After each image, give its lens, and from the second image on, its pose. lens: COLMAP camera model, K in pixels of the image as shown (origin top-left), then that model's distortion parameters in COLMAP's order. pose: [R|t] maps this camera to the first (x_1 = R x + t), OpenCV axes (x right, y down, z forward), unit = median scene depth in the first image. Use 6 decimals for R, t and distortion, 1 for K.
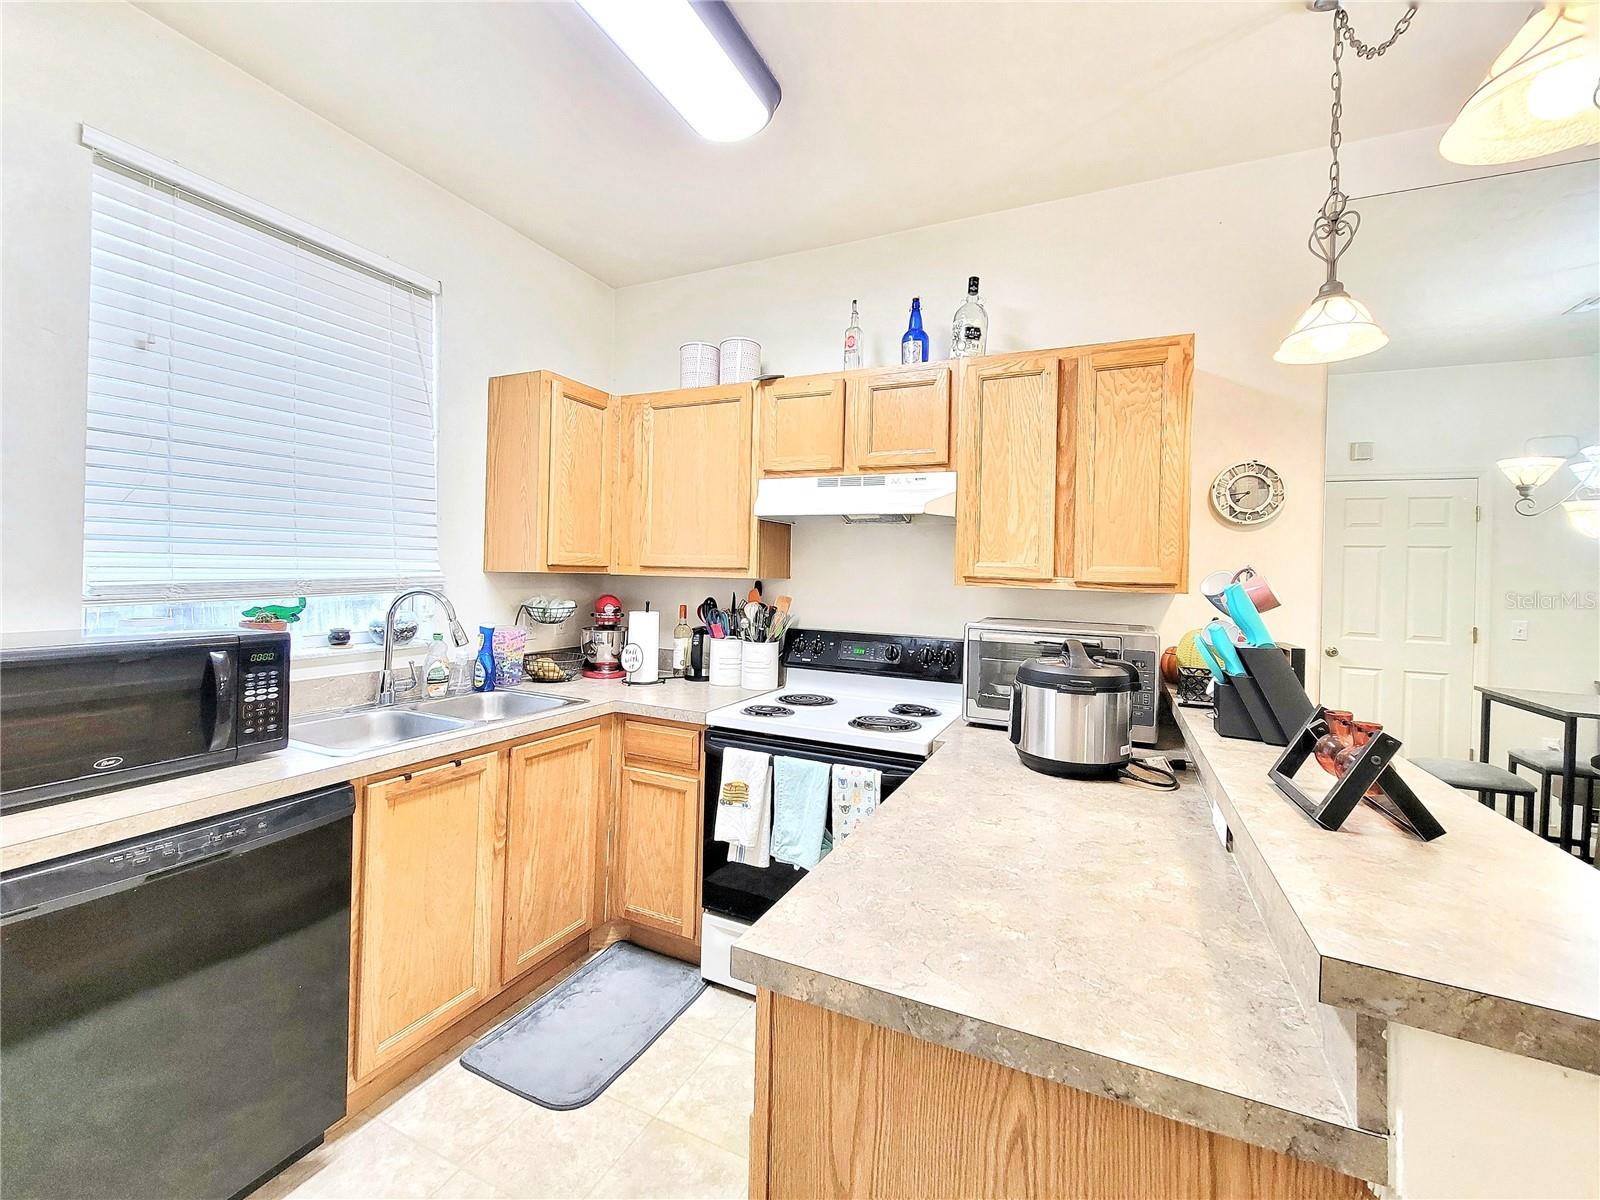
lens RADIAL K [[651.9, 0, 809.9], [0, 651.9, 573.6], [0, 0, 1]] dist [-0.002510, 0.000954]
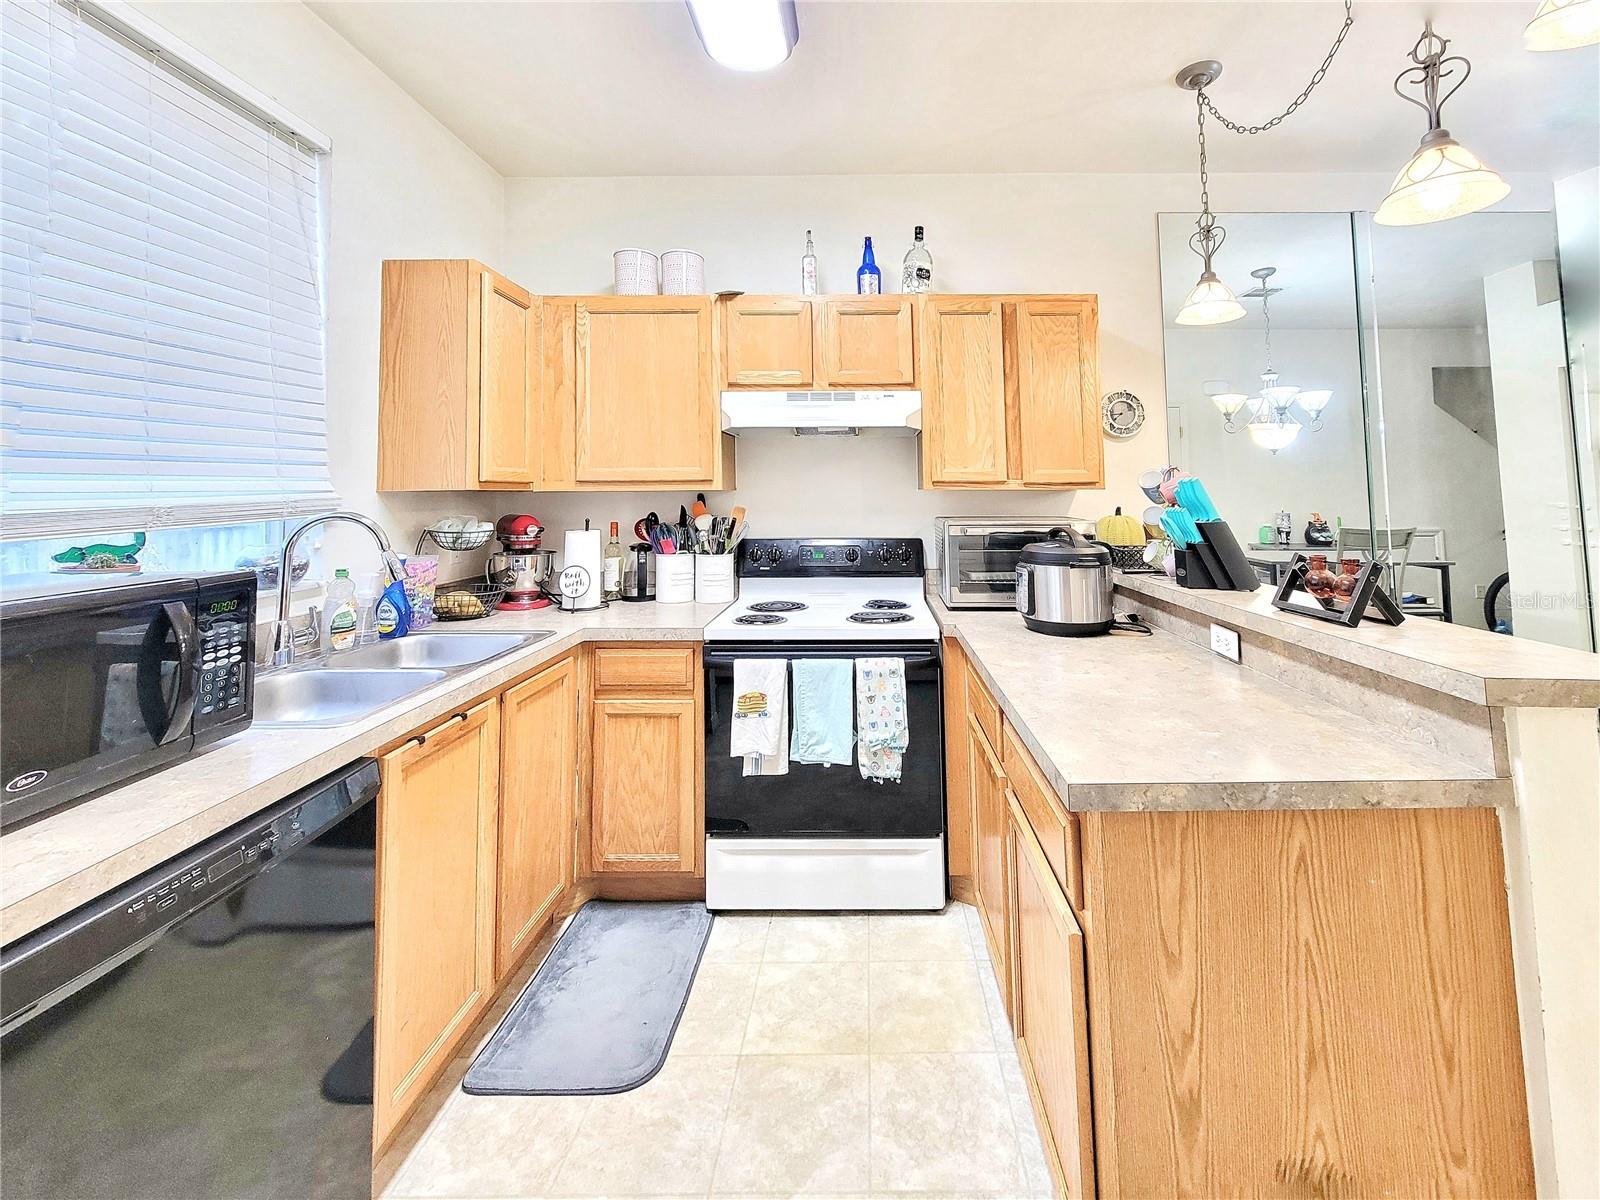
lens RADIAL K [[651.9, 0, 817.9], [0, 651.9, 453.3], [0, 0, 1]] dist [-0.002510, 0.000954]
pose [[0.913981, -0.004890, 0.405727, -0.421333], [0.028029, 0.998300, -0.051108, 0.008294], [-0.404787, 0.058084, 0.912564, 0.029164]]
